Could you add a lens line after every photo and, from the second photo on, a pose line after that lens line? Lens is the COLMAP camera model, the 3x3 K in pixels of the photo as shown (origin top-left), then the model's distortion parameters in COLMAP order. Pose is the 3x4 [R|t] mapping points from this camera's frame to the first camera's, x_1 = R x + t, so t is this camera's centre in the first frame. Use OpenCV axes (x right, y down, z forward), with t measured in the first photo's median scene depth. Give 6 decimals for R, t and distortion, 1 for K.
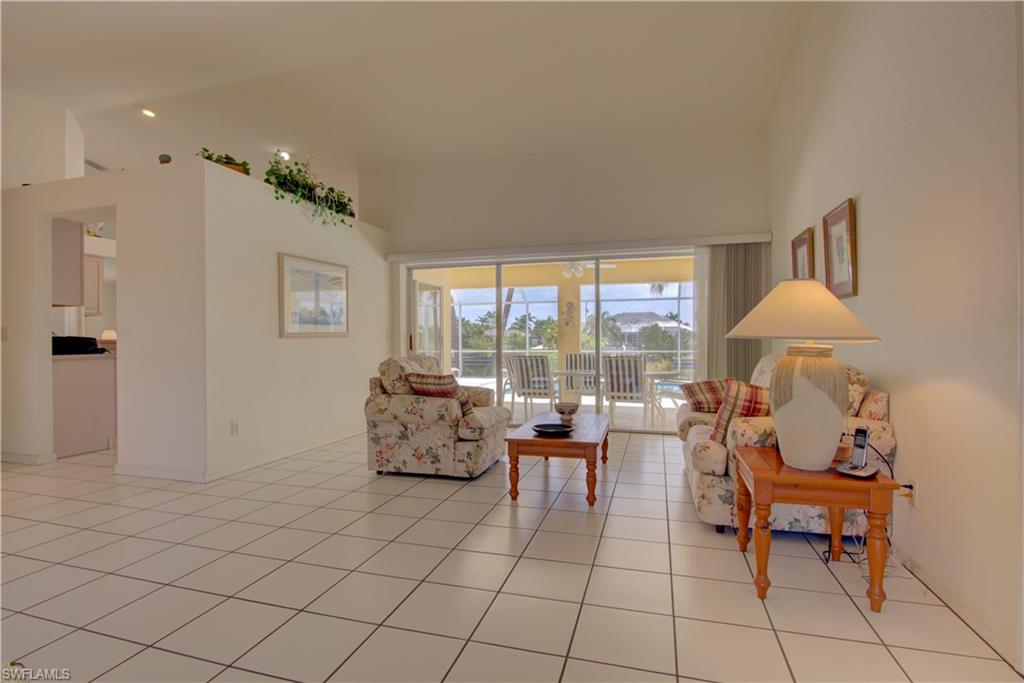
lens RADIAL K [[500.4, 0, 512.0], [0, 500.4, 341.5], [0, 0, 1]] dist [-0.020121, -0.000388]
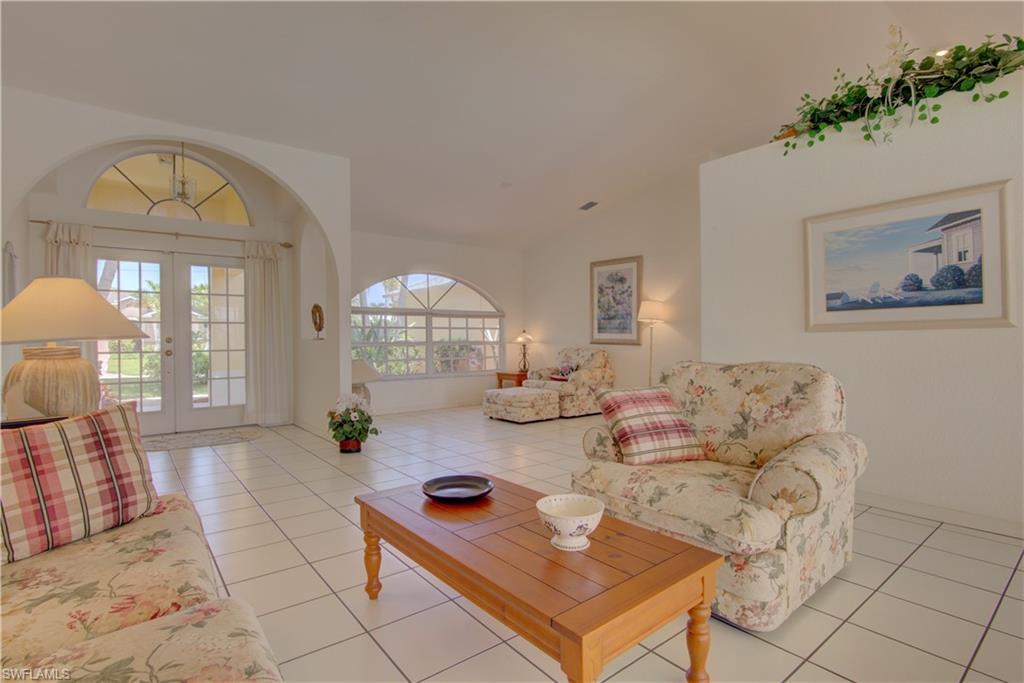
lens RADIAL K [[500.4, 0, 512.0], [0, 500.4, 341.5], [0, 0, 1]] dist [-0.020121, -0.000388]
pose [[-0.585846, 0.015666, -0.810271, 0.469300], [0.003723, 0.999855, 0.016639, -0.008637], [0.810414, 0.006731, -0.585819, 1.271797]]
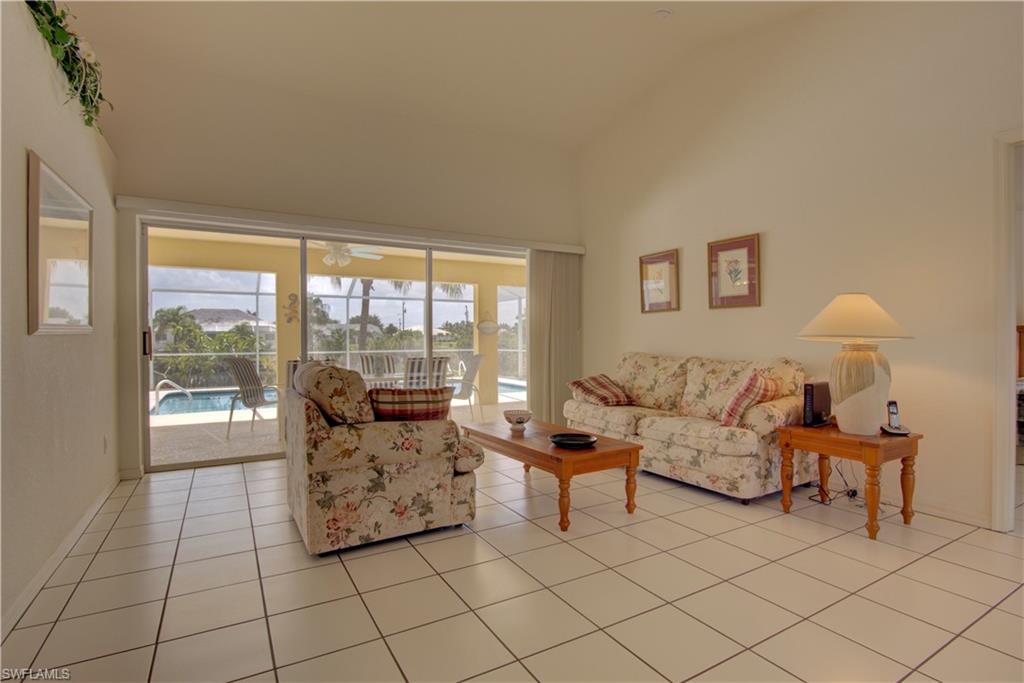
lens RADIAL K [[500.4, 0, 512.0], [0, 500.4, 341.5], [0, 0, 1]] dist [-0.020121, -0.000388]
pose [[0.689238, -0.001896, 0.724532, -0.570567], [0.002320, 0.999997, 0.000409, 0.000524], [-0.724531, 0.001399, 0.689241, 0.423454]]
